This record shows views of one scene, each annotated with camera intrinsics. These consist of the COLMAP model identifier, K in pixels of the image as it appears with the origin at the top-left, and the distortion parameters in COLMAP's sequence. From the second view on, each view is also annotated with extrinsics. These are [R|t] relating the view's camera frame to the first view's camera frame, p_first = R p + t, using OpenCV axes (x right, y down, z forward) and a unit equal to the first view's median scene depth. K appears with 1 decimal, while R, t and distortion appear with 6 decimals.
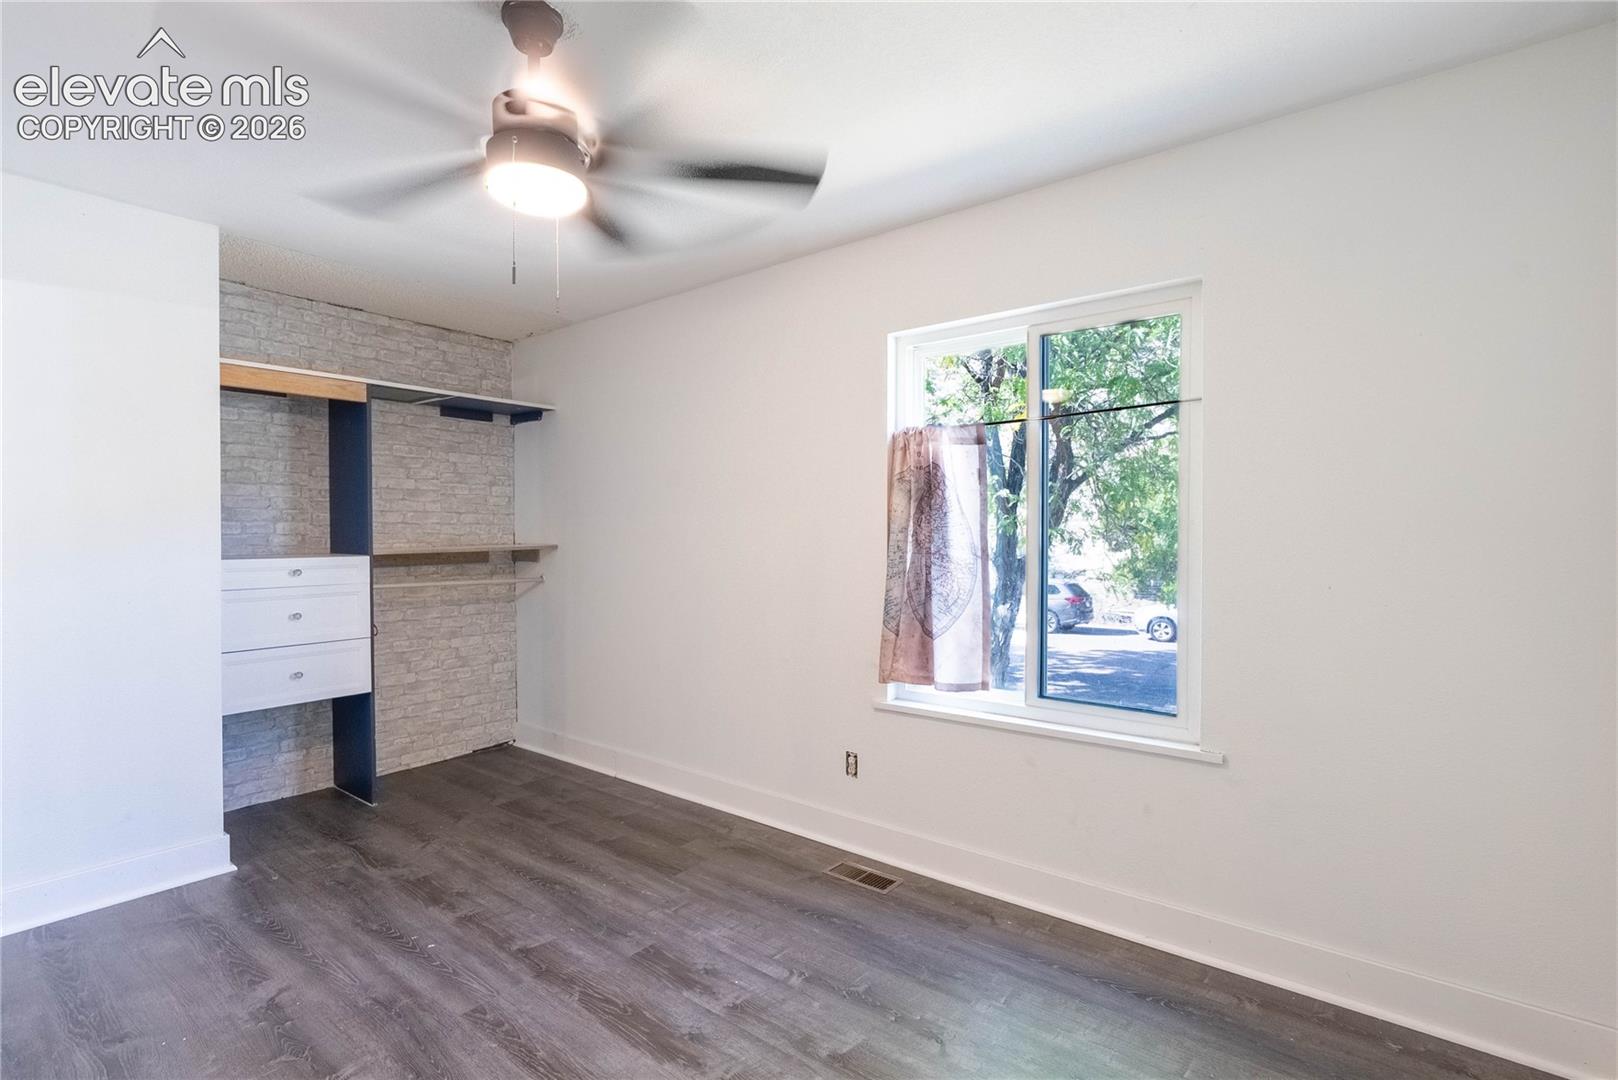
lens RADIAL K [[738.1, 0, 811.1], [0, 738.1, 558.1], [0, 0, 1]] dist [0.001216, 0.000397]
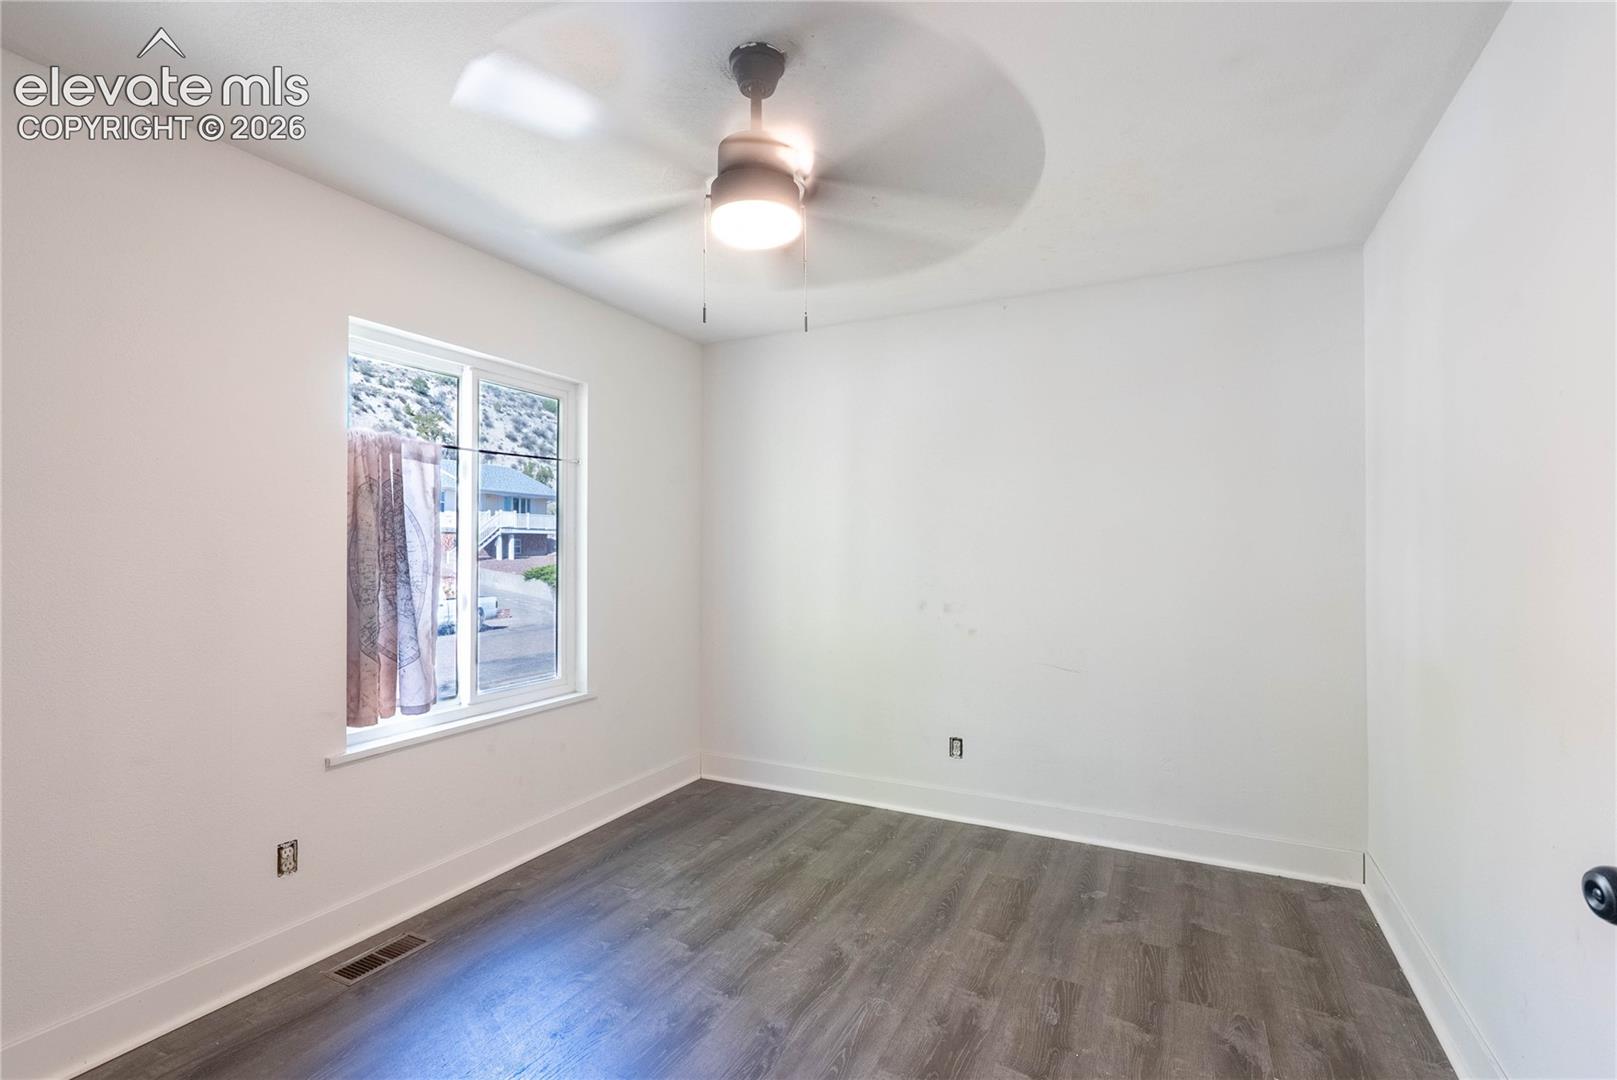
lens RADIAL K [[747.5, 0, 807.0], [0, 747.5, 543.0], [0, 0, 1]] dist [-0.007865, 0.000663]
pose [[-0.186078, 0.004262, 0.982526, -0.923783], [0.031120, 0.999514, 0.001558, -0.030188], [-0.982042, 0.030866, -0.186120, 0.716163]]
